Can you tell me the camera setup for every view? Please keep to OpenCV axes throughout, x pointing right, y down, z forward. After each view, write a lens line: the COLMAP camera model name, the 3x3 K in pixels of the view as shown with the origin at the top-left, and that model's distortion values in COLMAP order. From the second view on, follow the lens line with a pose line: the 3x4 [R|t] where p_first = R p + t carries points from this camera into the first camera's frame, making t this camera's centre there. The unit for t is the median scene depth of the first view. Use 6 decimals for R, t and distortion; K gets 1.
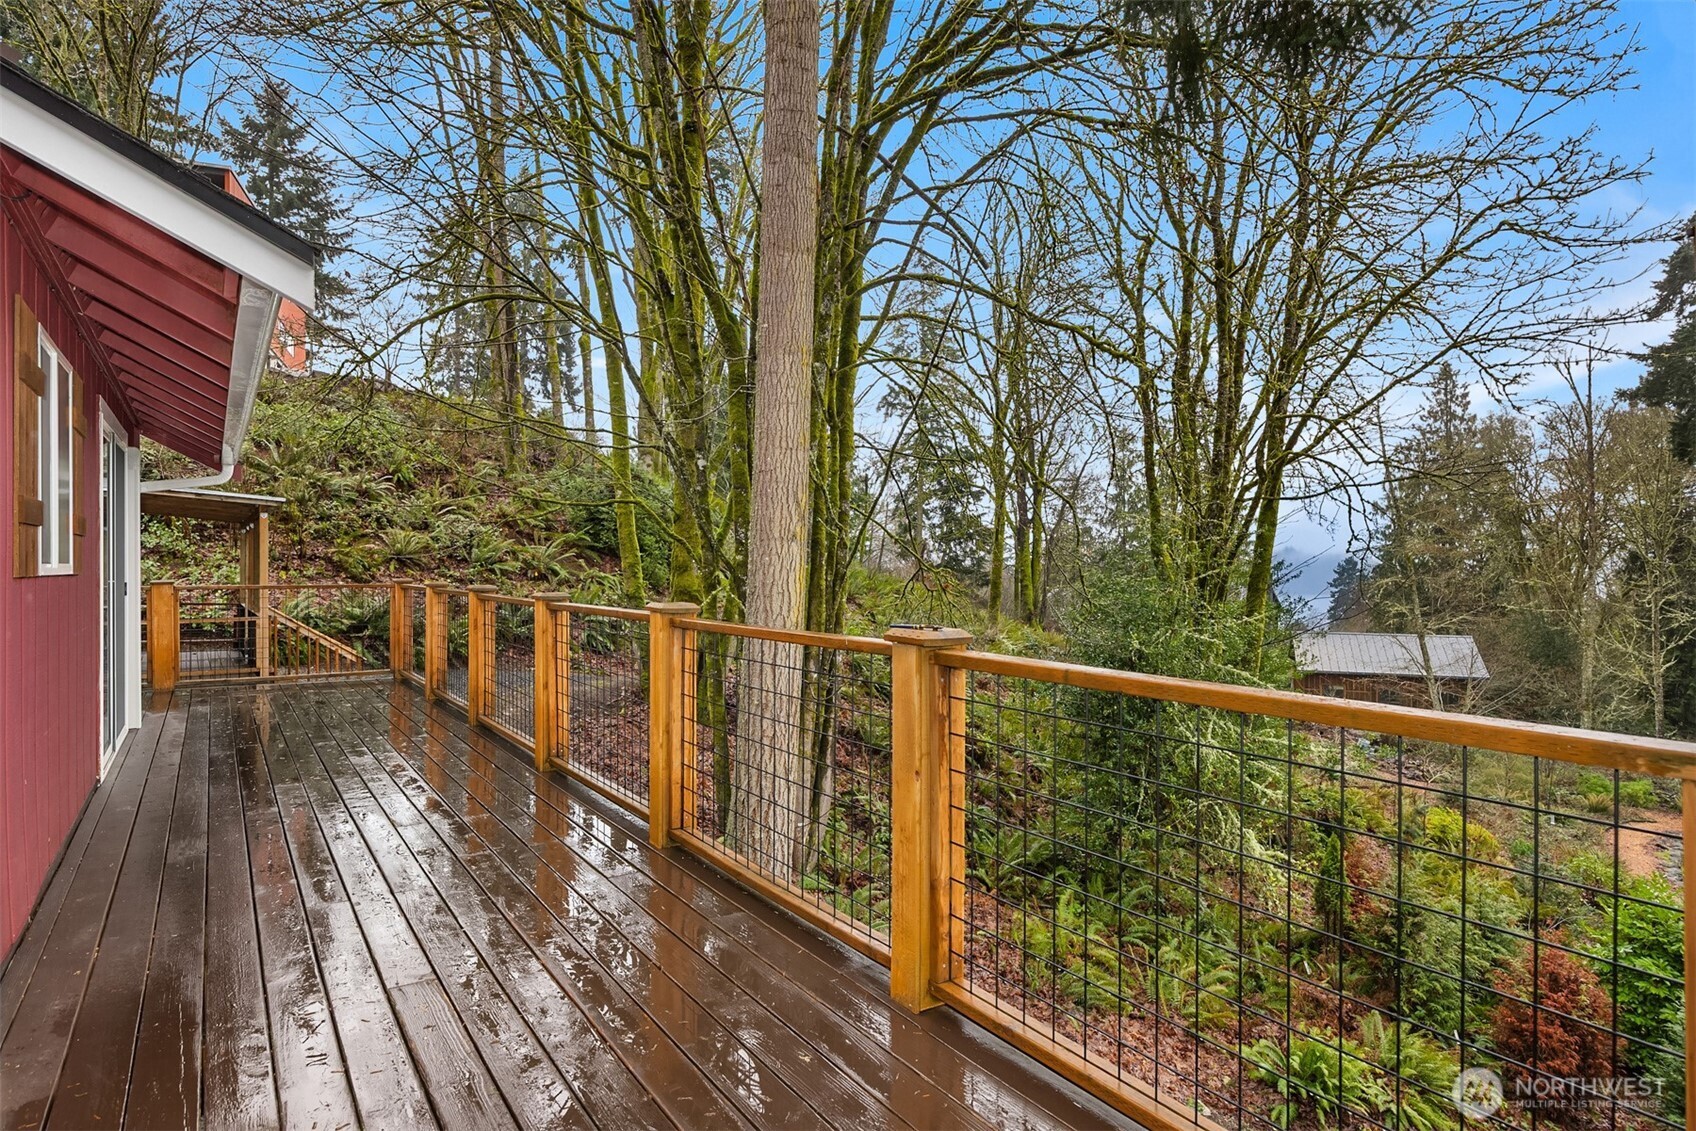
lens RADIAL K [[909.7, 0, 852.6], [0, 909.7, 504.9], [0, 0, 1]] dist [-0.002196, 0.001851]
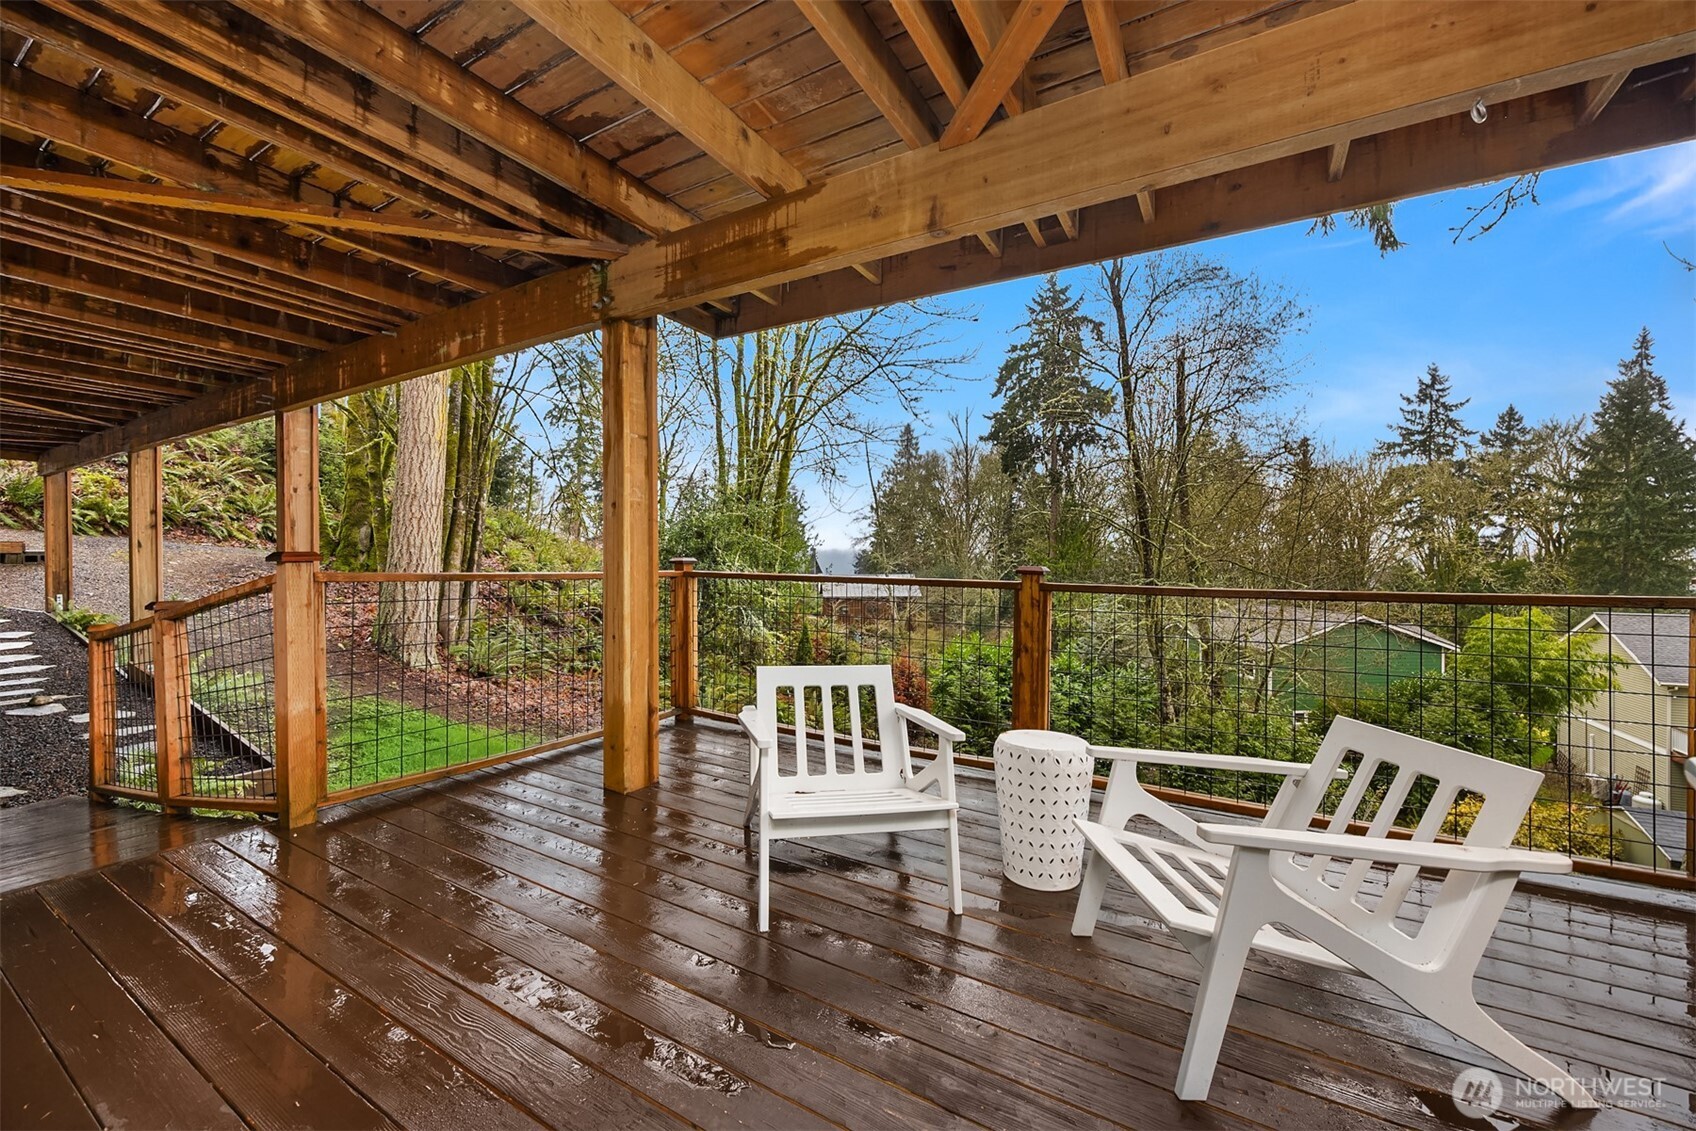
lens RADIAL K [[642.2, 0, 834.0], [0, 642.2, 551.7], [0, 0, 1]] dist [0.008135, -0.002754]
pose [[0.908221, 0.013327, 0.418280, 0.039571], [-0.021665, 0.999650, 0.015191, 0.136181], [-0.417931, -0.022858, 0.908191, -0.099601]]
